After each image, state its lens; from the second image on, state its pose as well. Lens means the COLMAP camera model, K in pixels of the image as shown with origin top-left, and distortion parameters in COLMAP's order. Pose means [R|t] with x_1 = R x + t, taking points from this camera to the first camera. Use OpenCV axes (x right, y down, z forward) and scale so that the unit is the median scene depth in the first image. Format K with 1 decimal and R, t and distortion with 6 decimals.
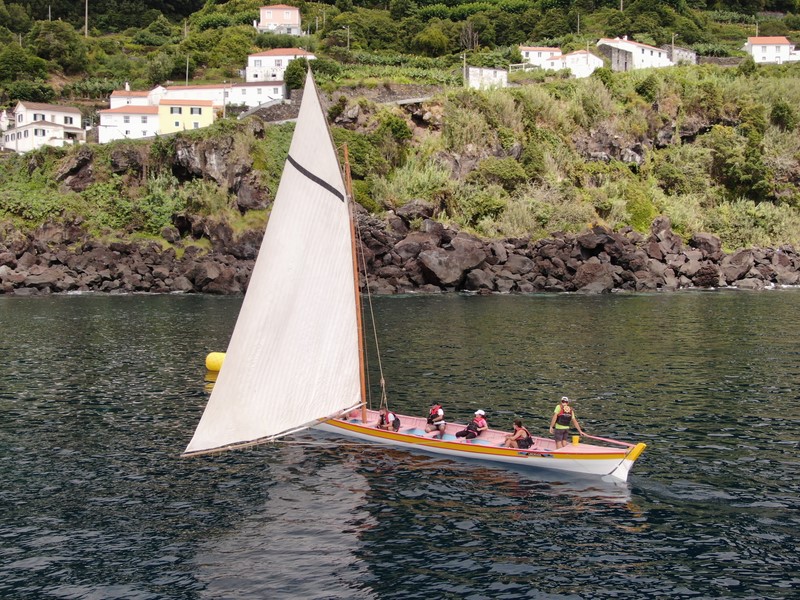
lens RADIAL K [[938.2, 0, 398.5], [0, 938.2, 297.5], [0, 0, 1]] dist [-0.023026, 0.000000]
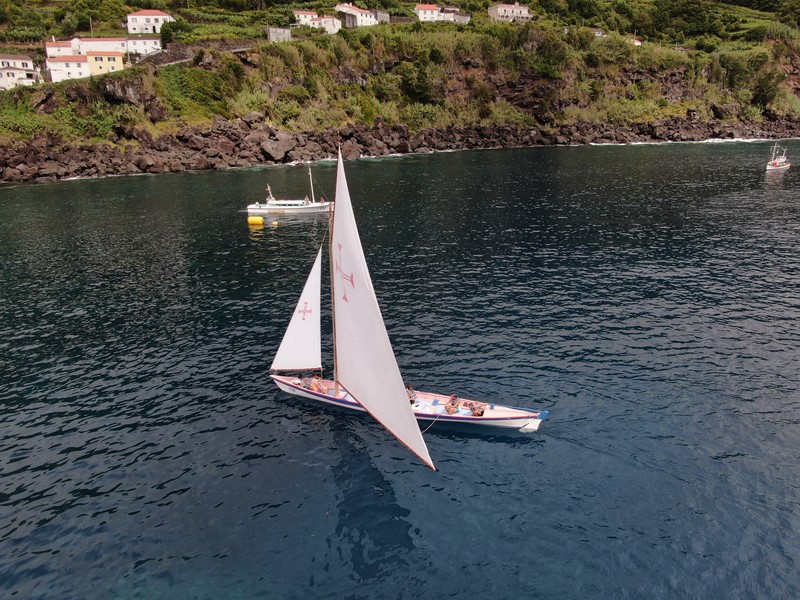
lens RADIAL K [[557.2, 0, 399.7], [0, 557.2, 302.1], [0, 0, 1]] dist [-0.030070, 0.004616]
pose [[0.944321, -0.125396, 0.304192, -0.081767], [0.037880, 0.959815, 0.278066, -0.035595], [-0.326837, -0.251061, 0.911124, -0.168522]]
